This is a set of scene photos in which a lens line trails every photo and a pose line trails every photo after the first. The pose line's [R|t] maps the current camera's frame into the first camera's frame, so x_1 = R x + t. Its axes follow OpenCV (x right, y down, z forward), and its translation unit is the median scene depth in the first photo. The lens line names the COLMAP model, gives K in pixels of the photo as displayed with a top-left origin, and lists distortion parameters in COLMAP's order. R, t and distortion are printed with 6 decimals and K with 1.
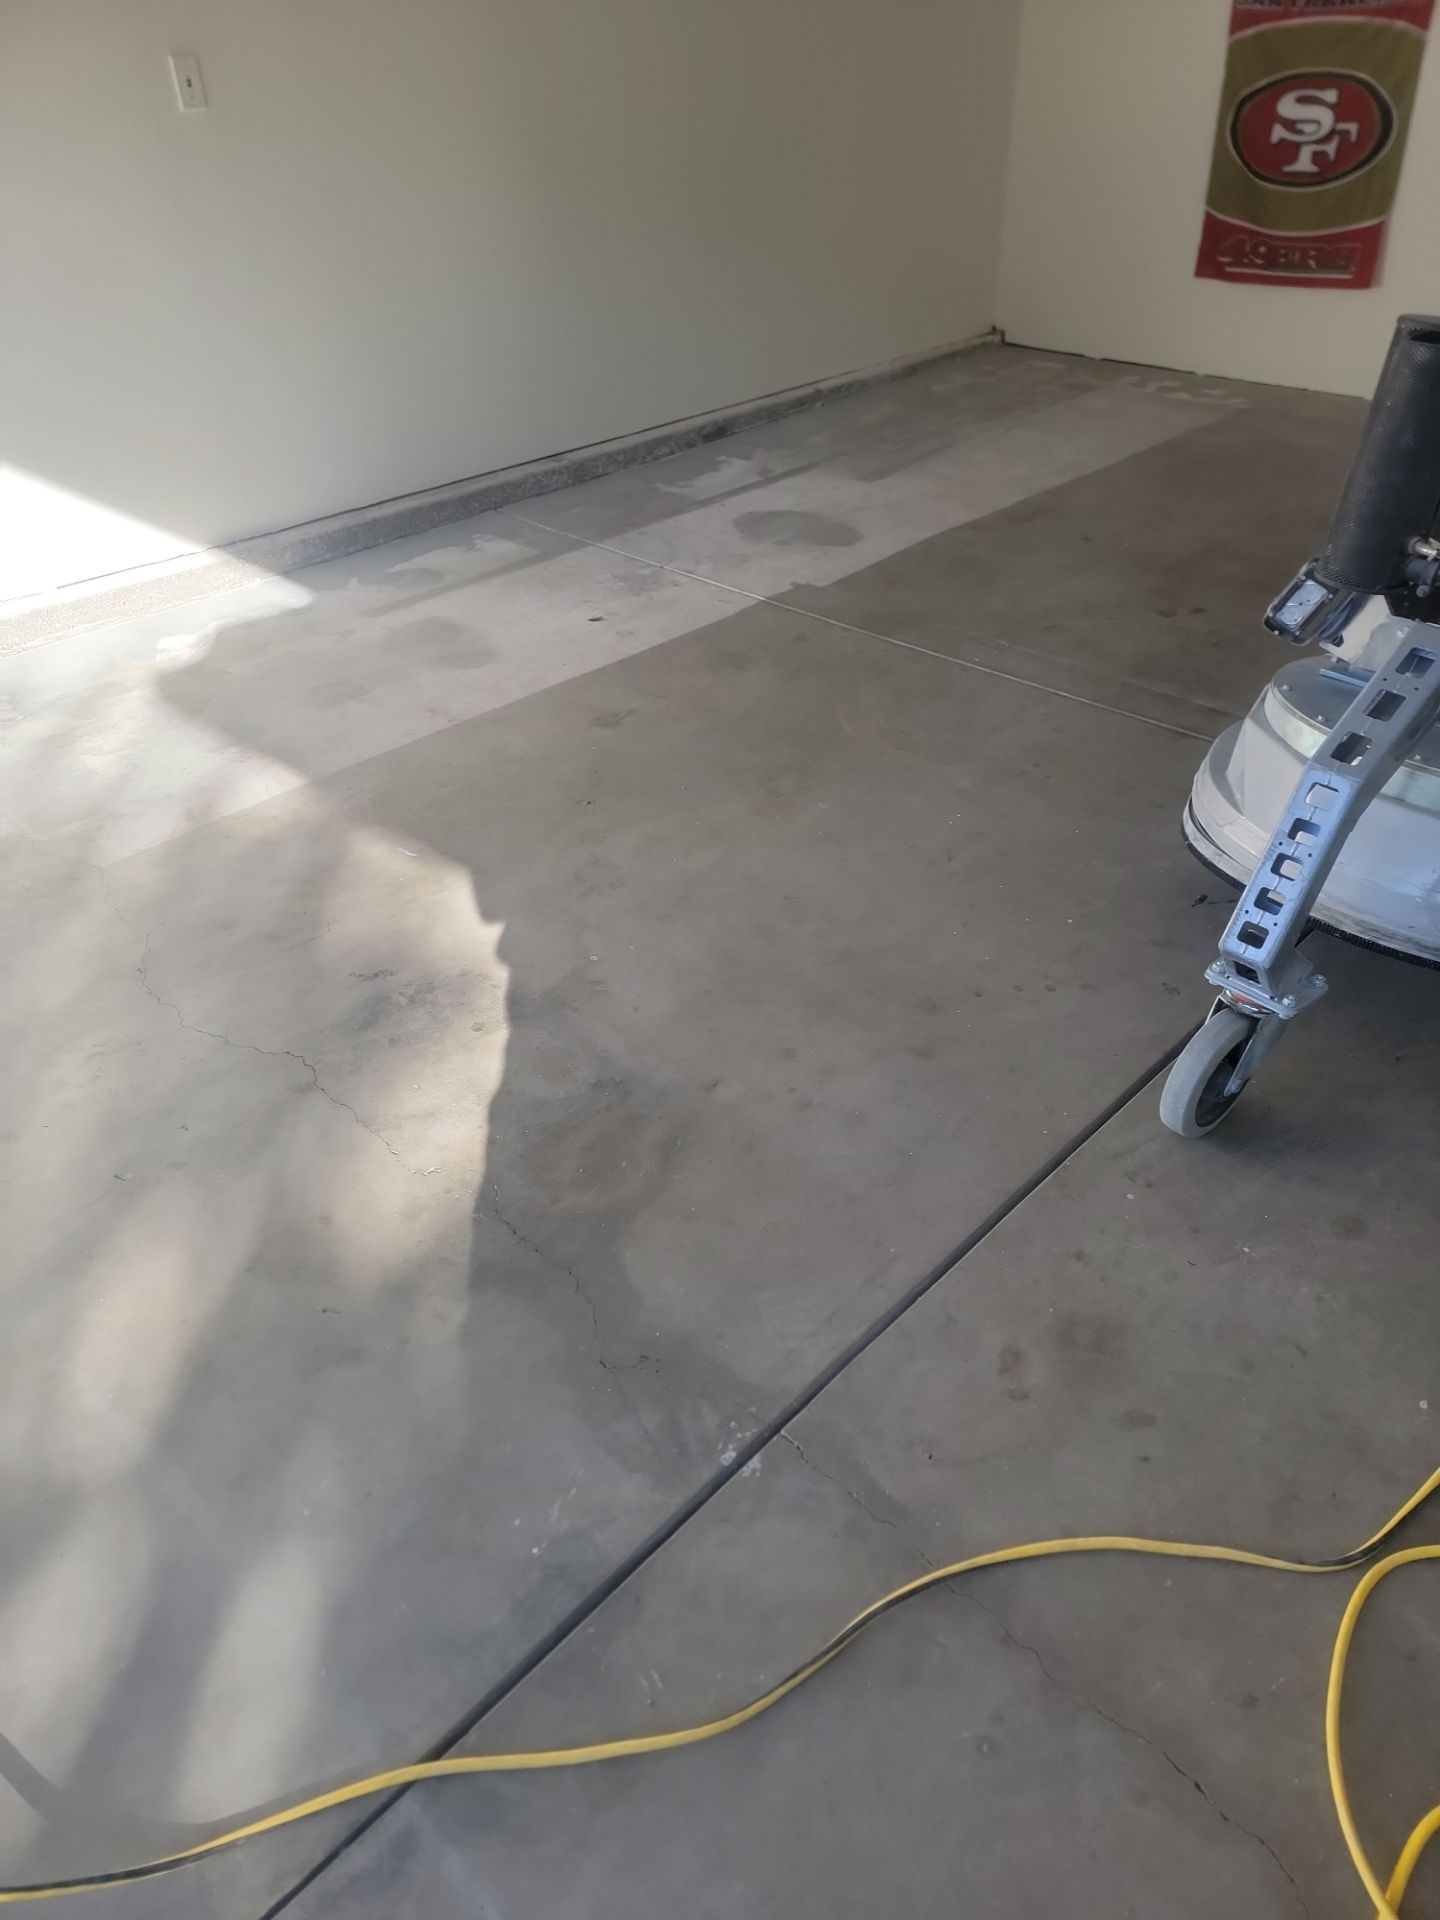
lens RADIAL K [[1346.6, 0, 728.2], [0, 1346.6, 1000.3], [0, 0, 1]] dist [0.090795, -0.092619]
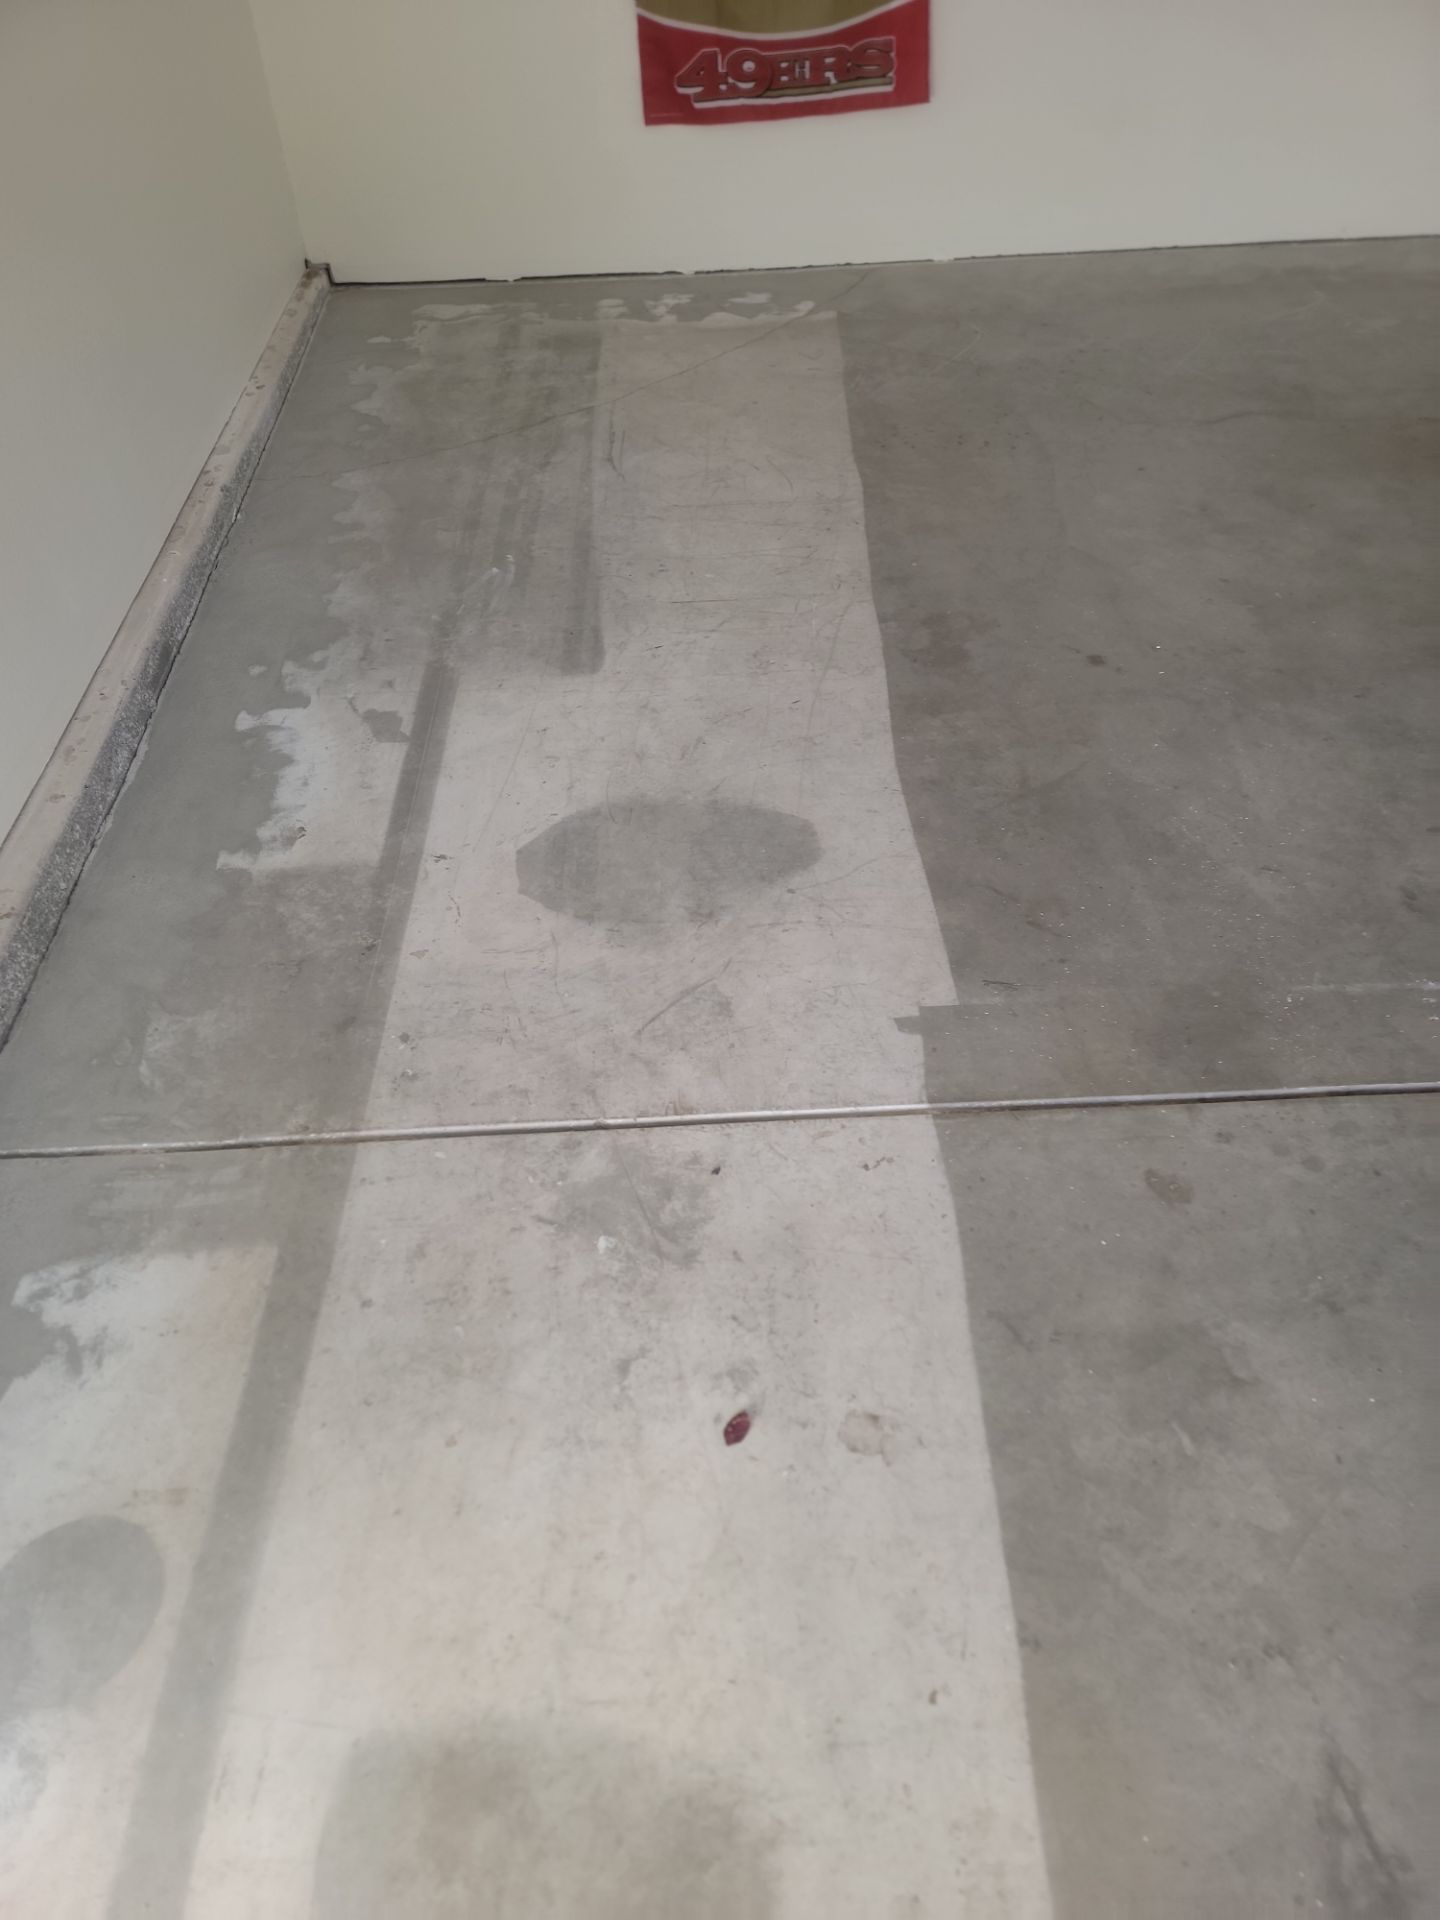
lens RADIAL K [[1346.6, 0, 728.2], [0, 1346.6, 1000.3], [0, 0, 1]] dist [0.090795, -0.092619]
pose [[0.698442, -0.510401, 0.501667, -0.162608], [0.439877, 0.859099, 0.261642, -0.344976], [-0.564524, 0.037930, 0.824545, 0.495147]]
